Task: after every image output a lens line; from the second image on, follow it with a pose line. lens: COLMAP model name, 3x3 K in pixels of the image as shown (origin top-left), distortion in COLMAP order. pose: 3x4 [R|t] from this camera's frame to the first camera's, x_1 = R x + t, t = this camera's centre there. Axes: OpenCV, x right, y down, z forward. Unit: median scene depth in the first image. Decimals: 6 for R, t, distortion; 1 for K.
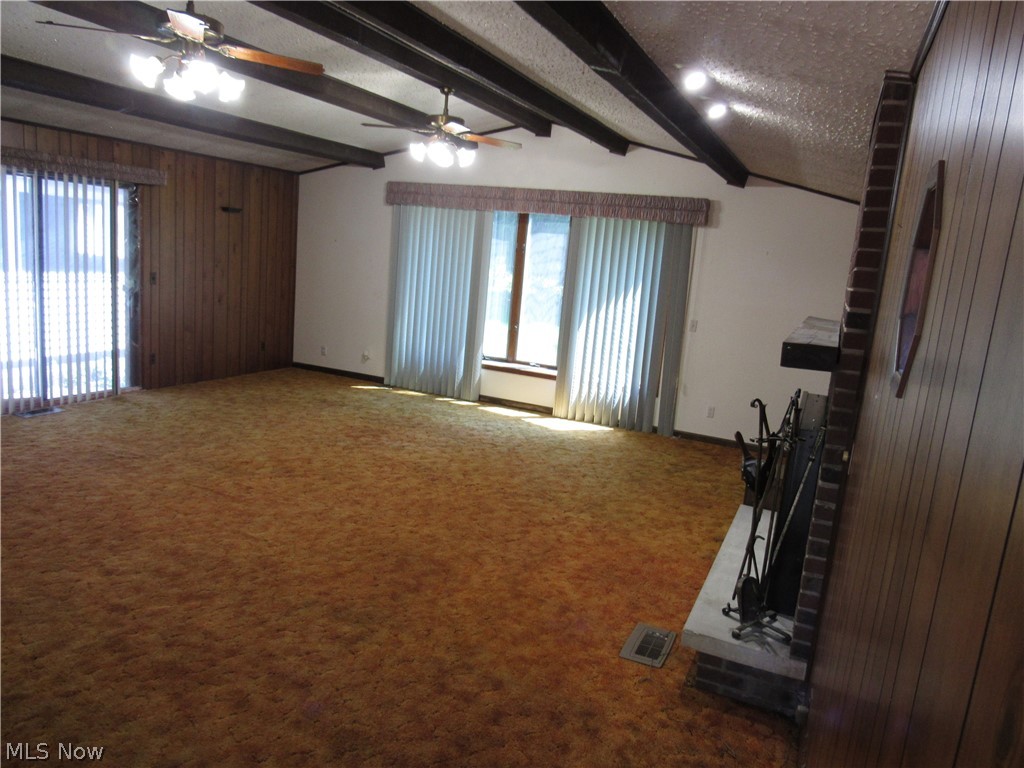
lens RADIAL K [[735.6, 0, 512.0], [0, 735.6, 384.0], [0, 0, 1]] dist [-0.025867, 0.004468]
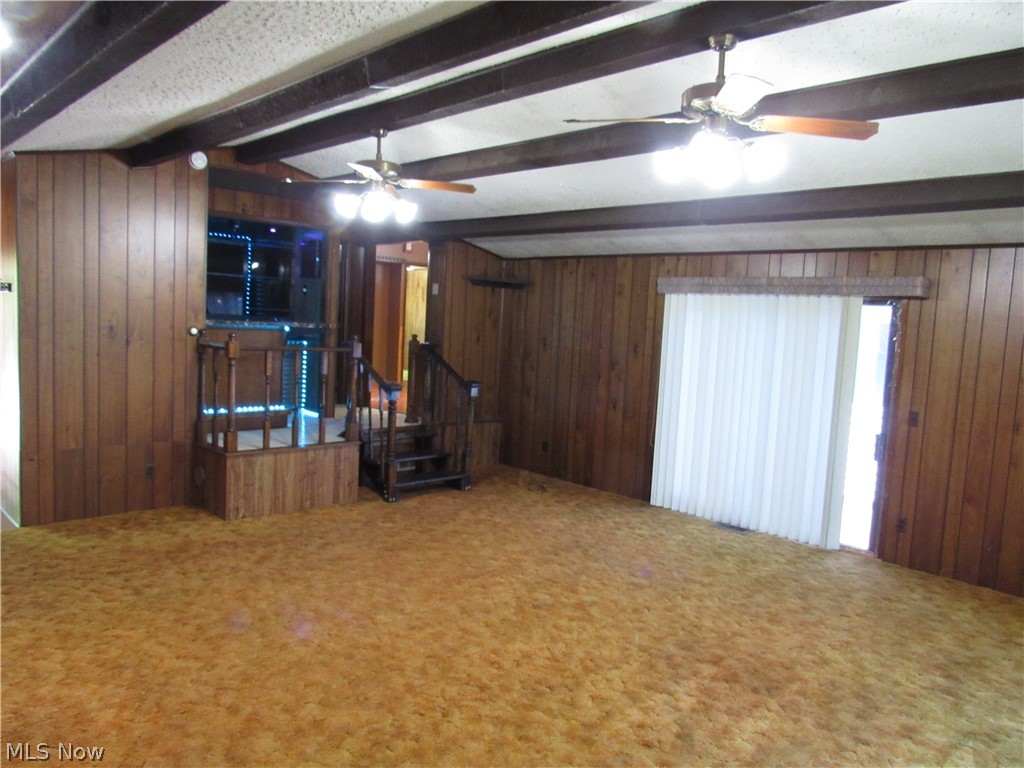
lens RADIAL K [[735.6, 0, 512.0], [0, 735.6, 384.0], [0, 0, 1]] dist [-0.025867, 0.004468]
pose [[-0.359402, -0.024726, -0.932855, 0.468839], [-0.250514, 0.965511, 0.070924, -0.169253], [0.898929, 0.259184, -0.353201, 1.160915]]
